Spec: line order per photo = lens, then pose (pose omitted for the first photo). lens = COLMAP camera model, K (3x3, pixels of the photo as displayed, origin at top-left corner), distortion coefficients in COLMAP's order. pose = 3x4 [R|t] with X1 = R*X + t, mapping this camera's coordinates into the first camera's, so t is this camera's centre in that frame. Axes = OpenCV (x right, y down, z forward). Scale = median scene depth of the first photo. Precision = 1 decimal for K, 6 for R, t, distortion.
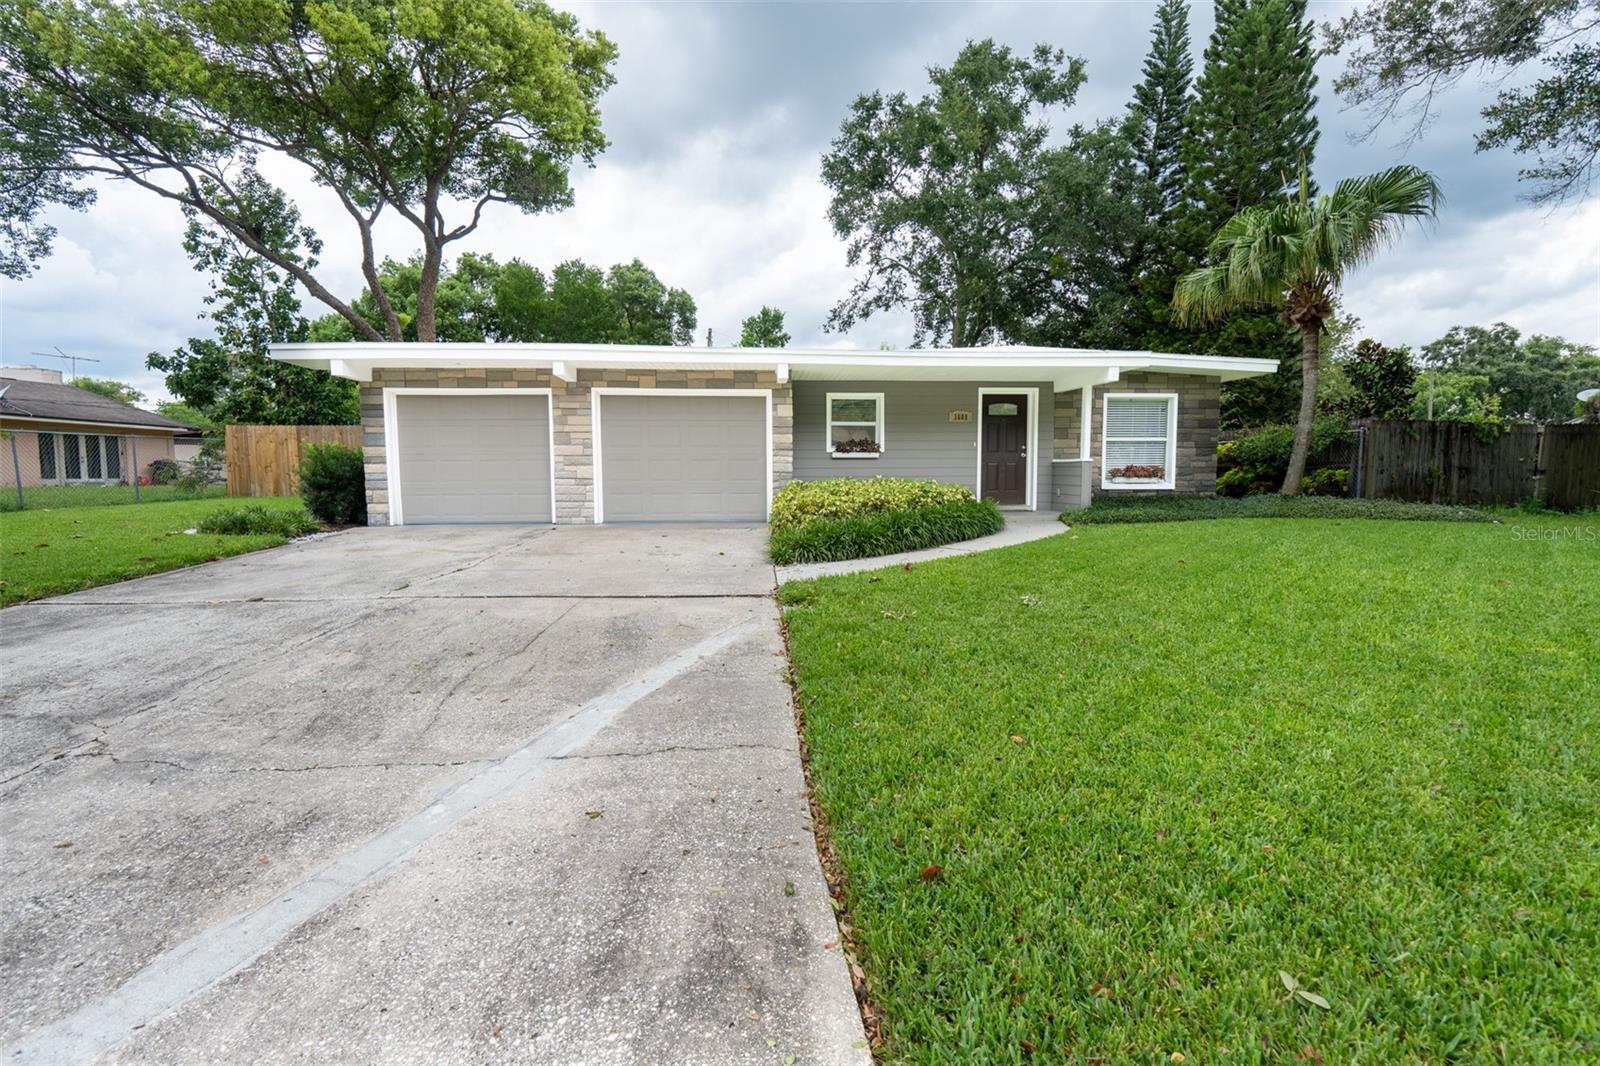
lens RADIAL K [[685.2, 0, 808.5], [0, 685.2, 526.4], [0, 0, 1]] dist [-0.002862, -0.000164]
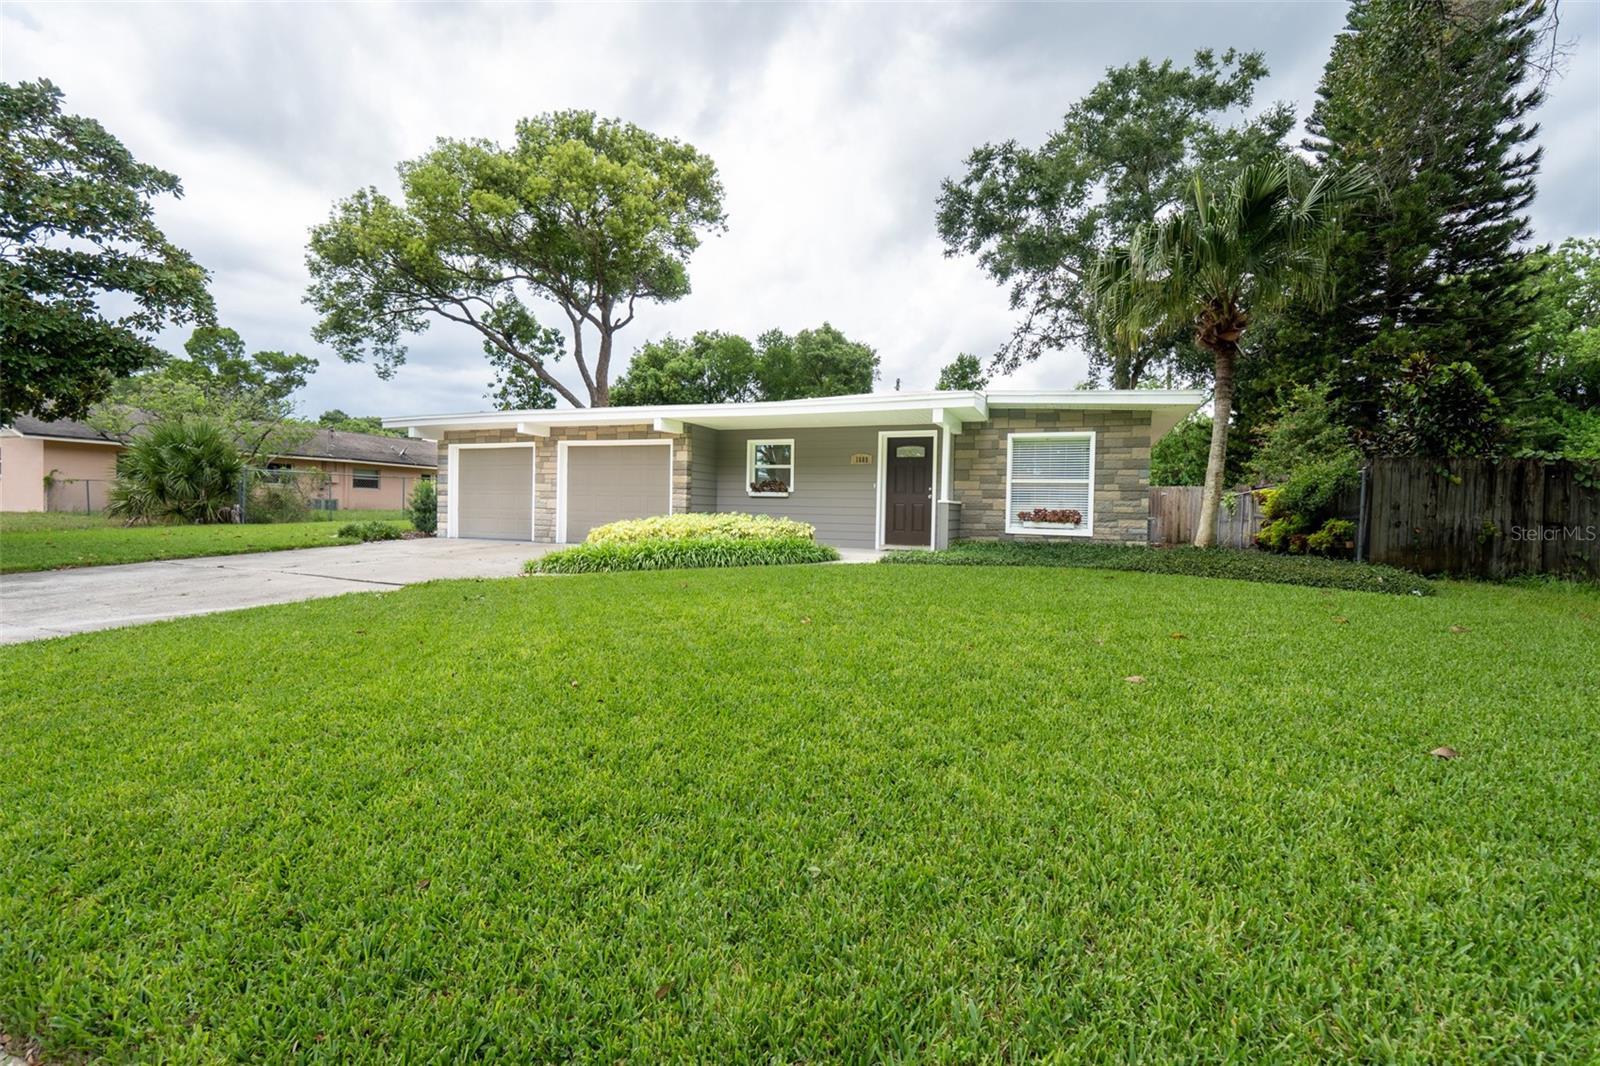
lens RADIAL K [[670.4, 0, 808.5], [0, 670.4, 525.8], [0, 0, 1]] dist [-0.001498, -0.000219]
pose [[0.899962, 0.033022, -0.434716, 0.429759], [-0.059372, 0.997121, -0.047171, -0.002869], [0.431907, 0.068262, 0.899331, 0.028324]]
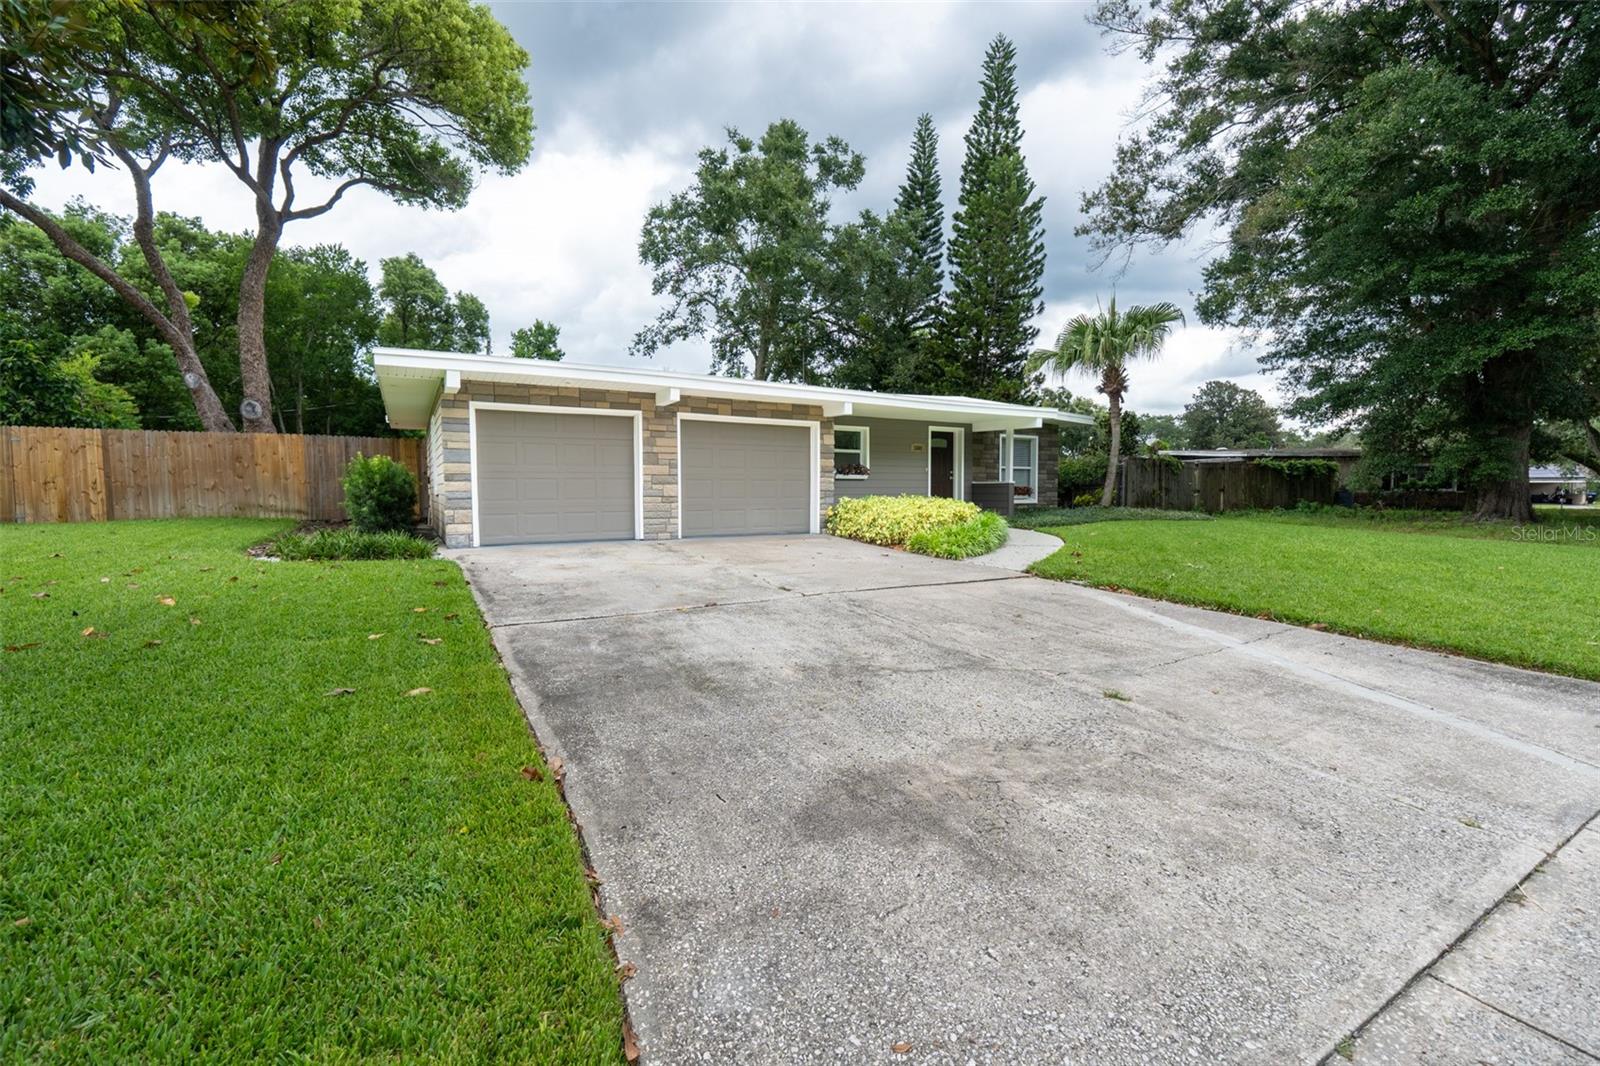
lens RADIAL K [[670.4, 0, 808.5], [0, 670.4, 525.8], [0, 0, 1]] dist [-0.001498, -0.000219]
pose [[0.893906, -0.022324, 0.447699, -0.375024], [0.034278, 0.999239, -0.018615, 0.001595], [-0.446942, 0.031986, 0.893991, -0.018313]]
